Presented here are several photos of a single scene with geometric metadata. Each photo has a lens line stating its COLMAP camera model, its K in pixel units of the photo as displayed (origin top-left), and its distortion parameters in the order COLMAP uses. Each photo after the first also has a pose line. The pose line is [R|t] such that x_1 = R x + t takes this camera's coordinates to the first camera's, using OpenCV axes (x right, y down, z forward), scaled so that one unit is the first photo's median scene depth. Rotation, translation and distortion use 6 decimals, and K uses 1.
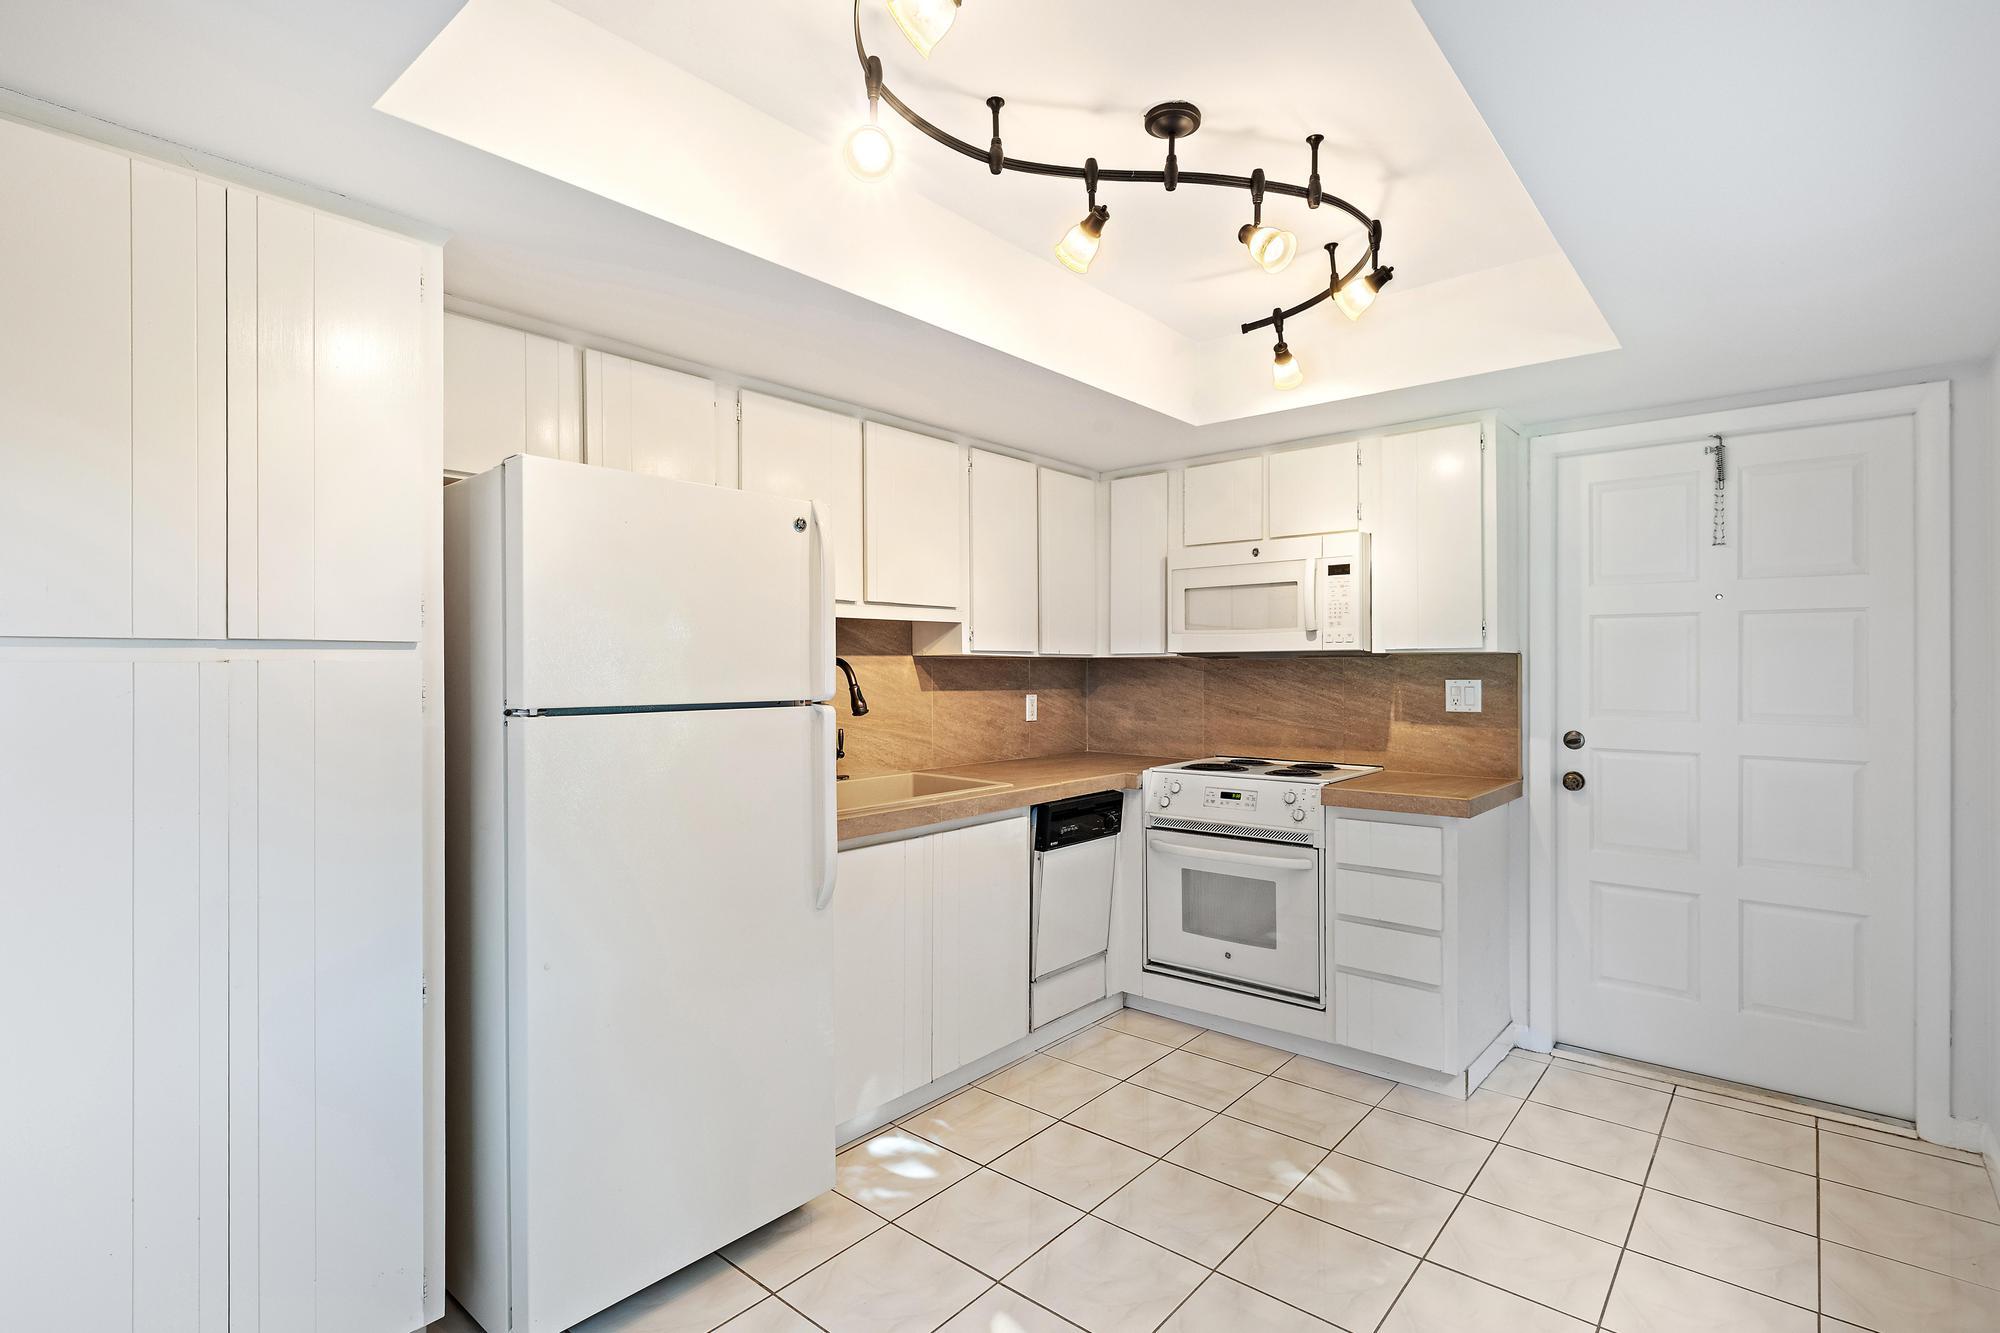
lens RADIAL K [[965.8, 0, 998.8], [0, 965.8, 679.0], [0, 0, 1]] dist [0.001145, 0.000551]
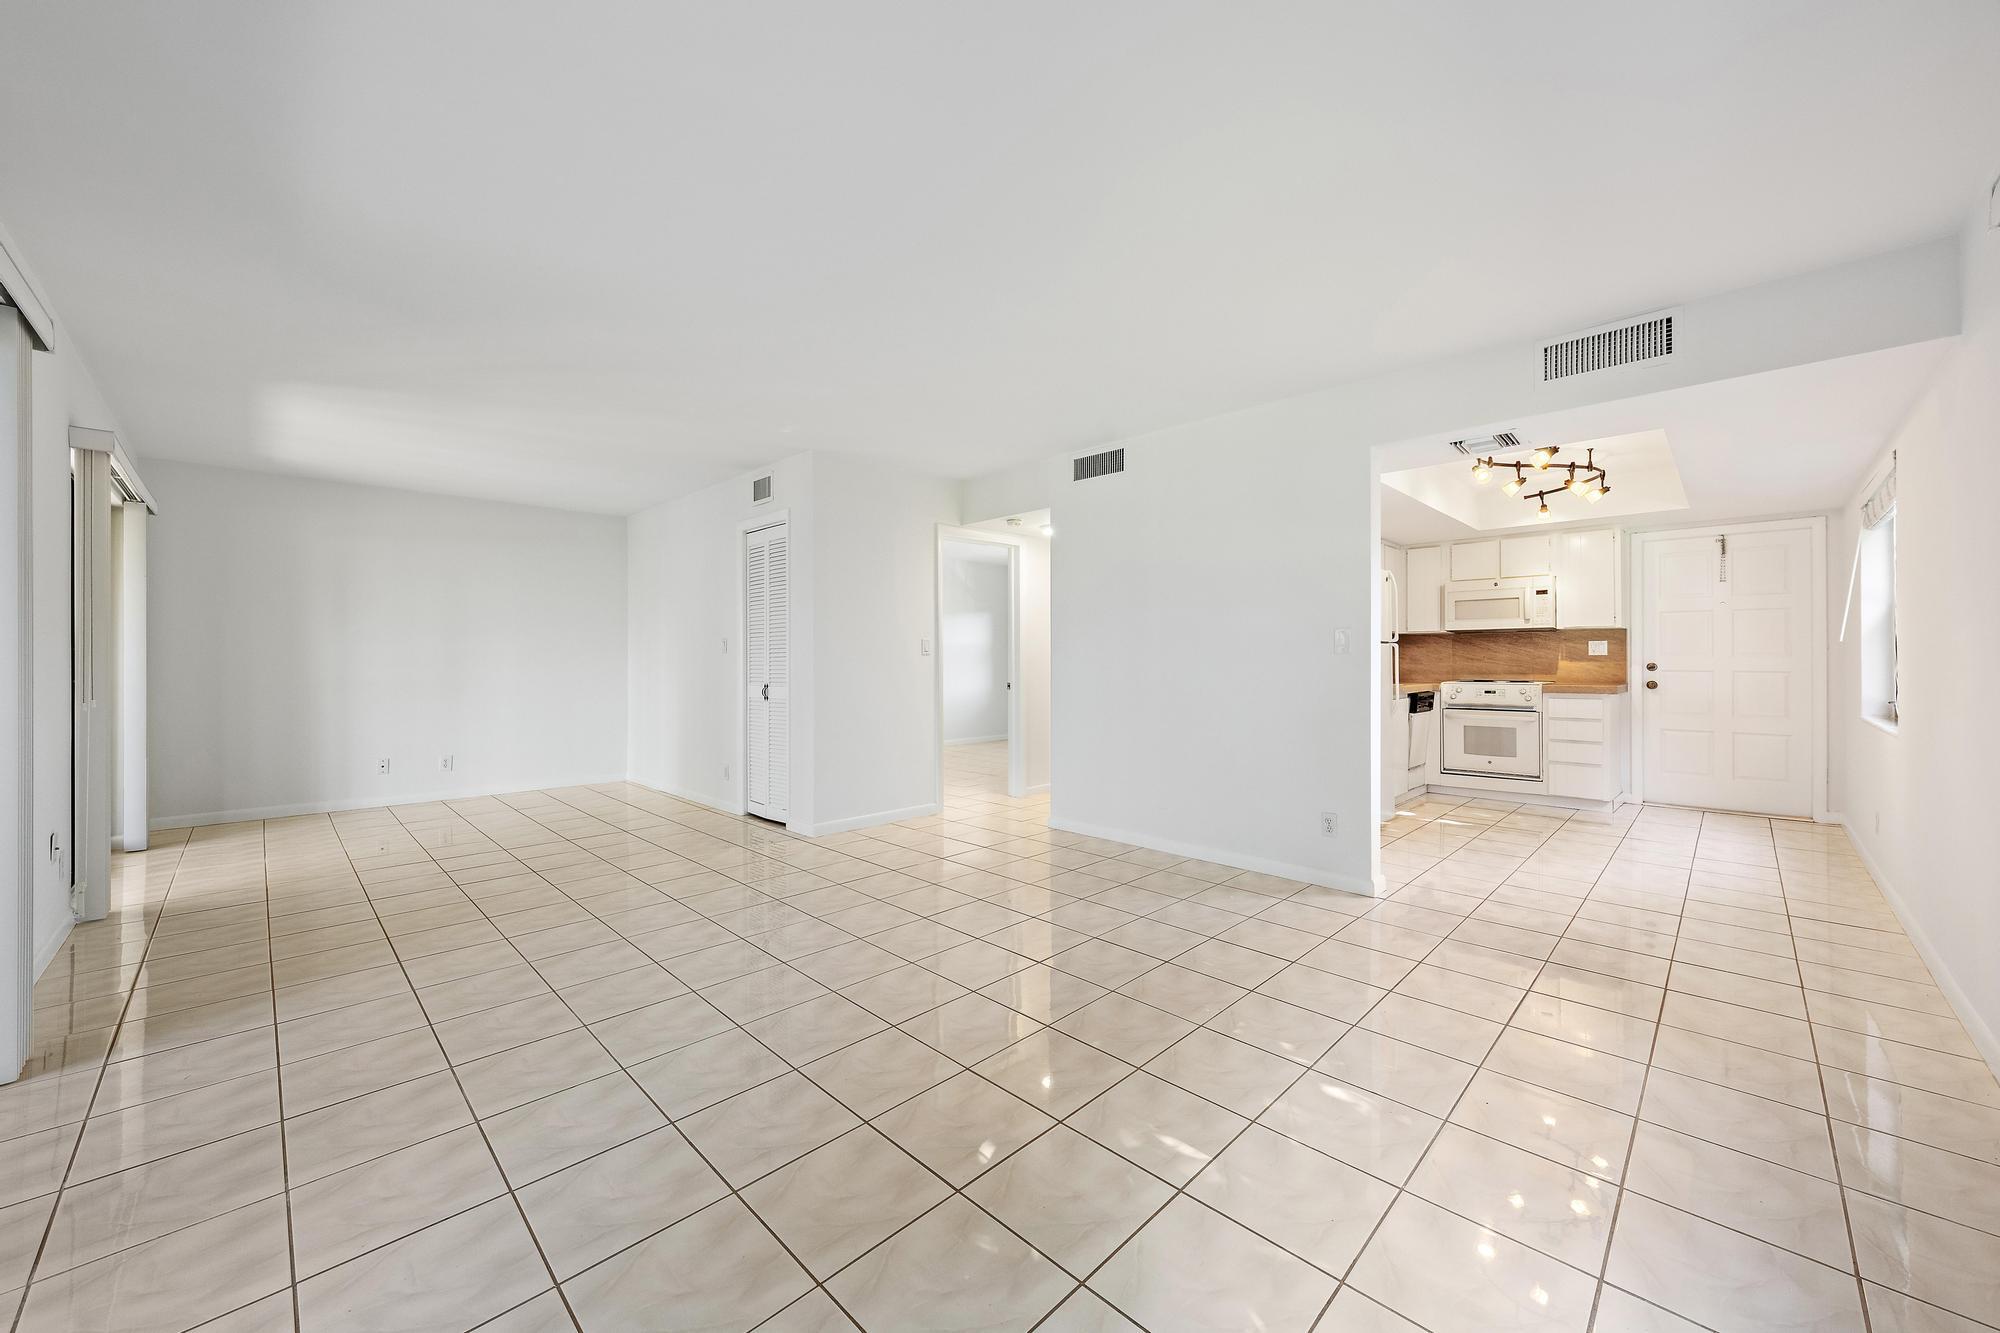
lens RADIAL K [[780.8, 0, 979.5], [0, 780.8, 665.9], [0, 0, 1]] dist [-0.001236, 0.001433]
pose [[0.997483, 0.003368, -0.070828, -0.829082], [-0.003940, 0.999961, -0.007935, 0.079463], [0.070798, 0.008194, 0.997457, -0.916695]]
